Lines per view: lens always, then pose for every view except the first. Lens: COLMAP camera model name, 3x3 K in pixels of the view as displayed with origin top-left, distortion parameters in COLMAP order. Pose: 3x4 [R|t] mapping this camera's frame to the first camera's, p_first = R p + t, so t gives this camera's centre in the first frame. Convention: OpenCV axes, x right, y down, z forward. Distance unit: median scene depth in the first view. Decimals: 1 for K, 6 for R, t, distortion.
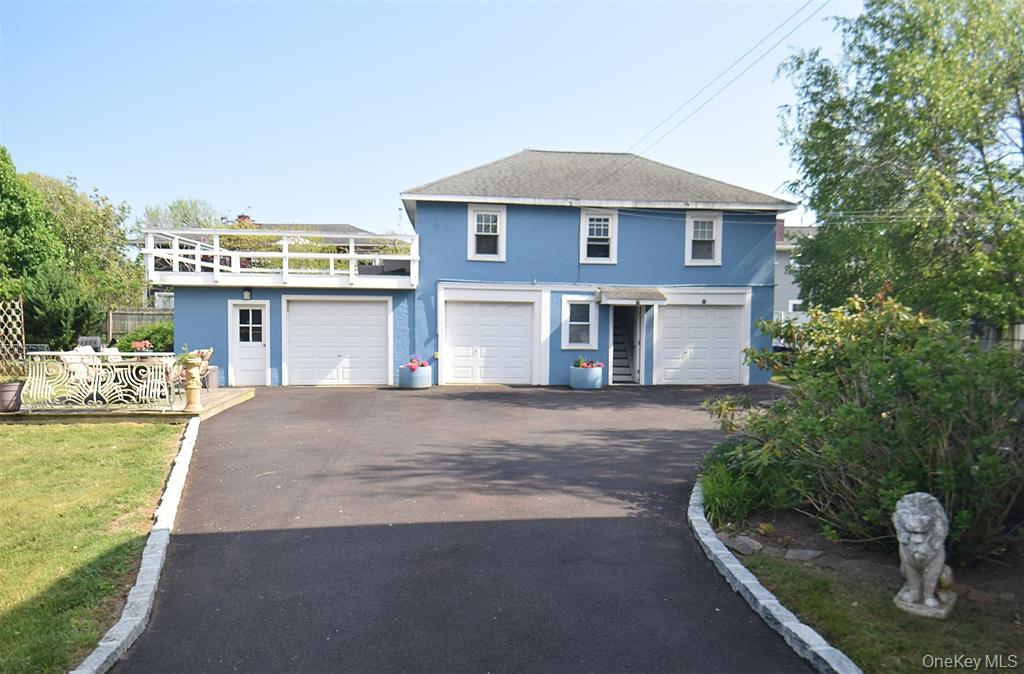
lens RADIAL K [[707.5, 0, 514.5], [0, 707.5, 338.0], [0, 0, 1]] dist [0.009819, -0.004610]
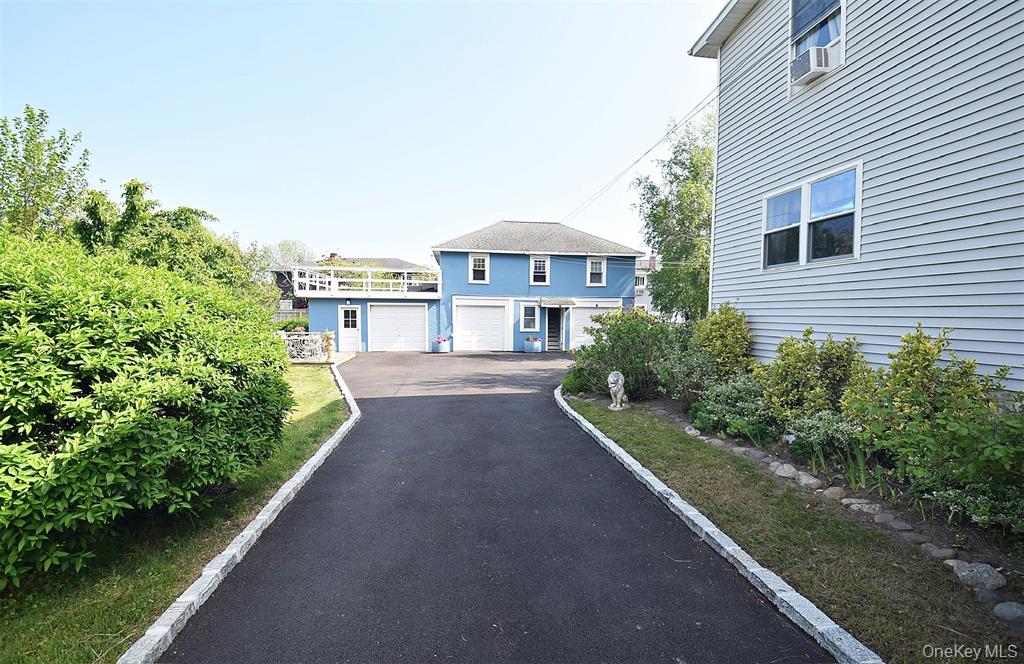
lens RADIAL K [[469.1, 0, 518.8], [0, 469.1, 342.3], [0, 0, 1]] dist [-0.008679, -0.007137]
pose [[0.999166, -0.004380, 0.040605, 0.013962], [0.003296, 0.999637, 0.026742, 0.011142], [-0.040707, -0.026586, 0.998817, -0.226702]]
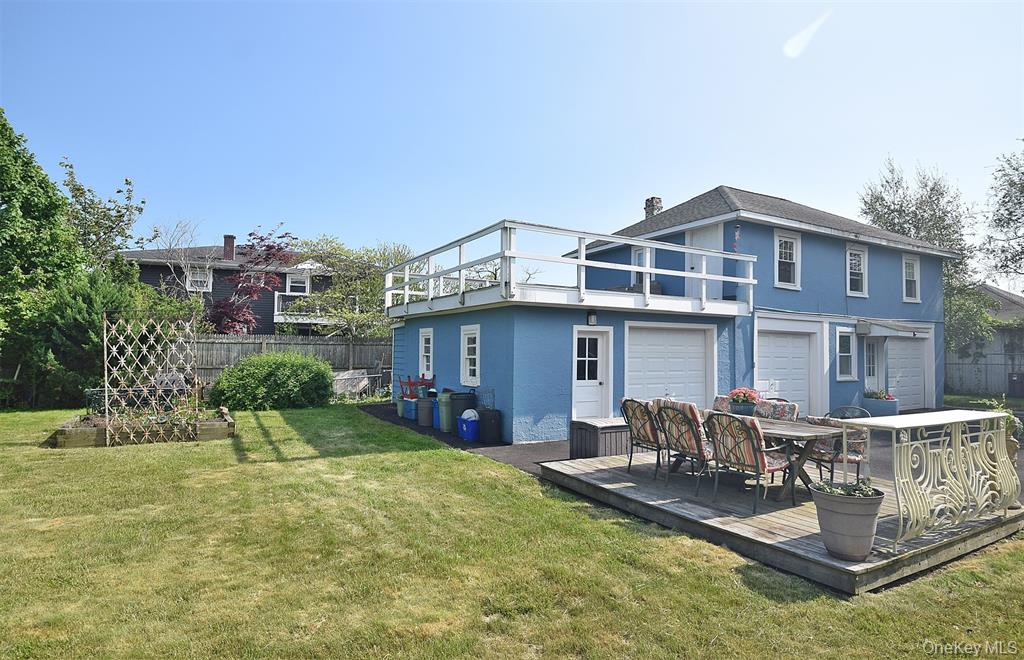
lens RADIAL K [[541.9, 0, 515.5], [0, 541.9, 327.5], [0, 0, 1]] dist [-0.004653, -0.001094]
pose [[0.919925, 0.017369, 0.391710, -0.659316], [0.008203, 0.997947, -0.063515, -0.014413], [-0.392009, 0.061642, 0.917894, 0.478644]]
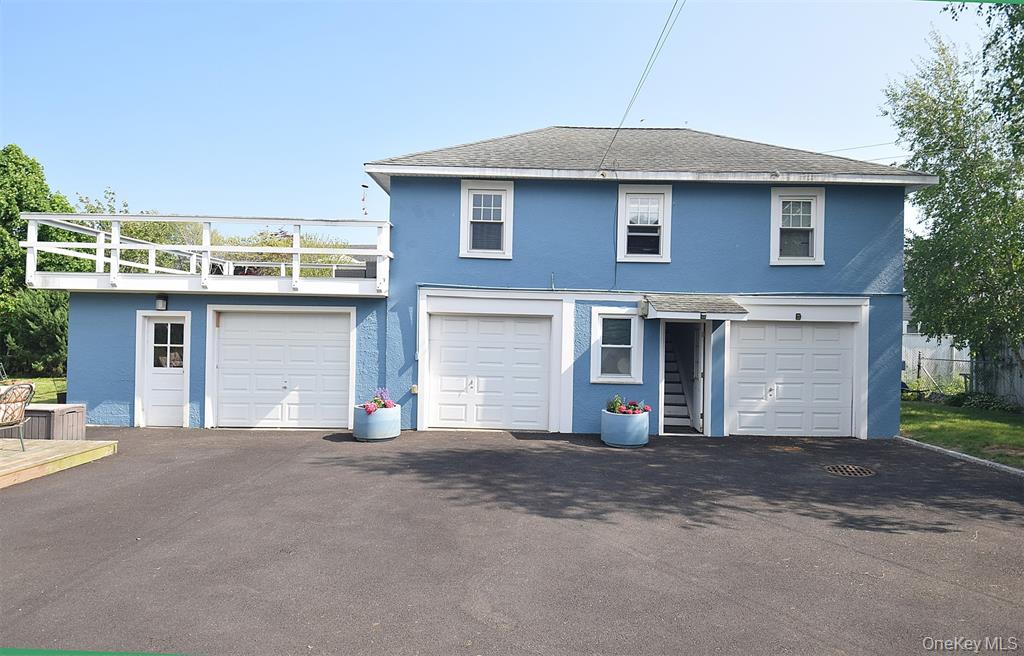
lens RADIAL K [[571.7, 0, 516.2], [0, 571.7, 324.8], [0, 0, 1]] dist [0.002496, -0.001297]
pose [[0.994856, 0.006931, -0.101066, 0.050625], [-0.011693, 0.998845, -0.046603, -0.014705], [0.100627, 0.047545, 0.993788, 0.428134]]
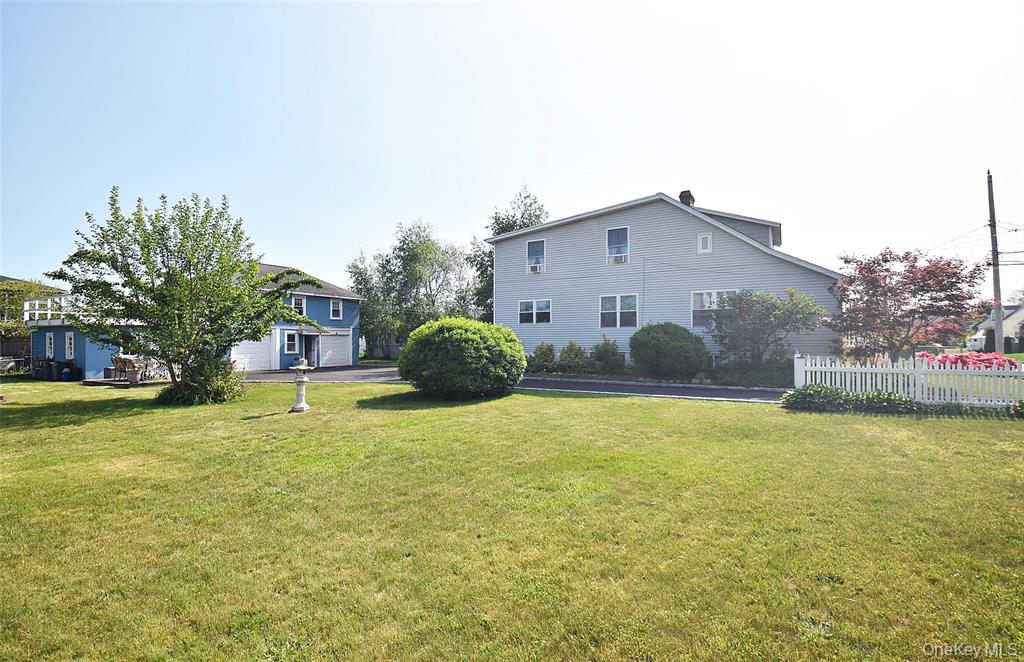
lens RADIAL K [[469.1, 0, 518.9], [0, 469.1, 336.6], [0, 0, 1]] dist [-0.008679, -0.007137]
pose [[0.589683, -0.003588, 0.807627, -0.741208], [0.035479, 0.999140, -0.021466, 0.021126], [-0.806855, 0.041312, 0.589303, -0.557282]]
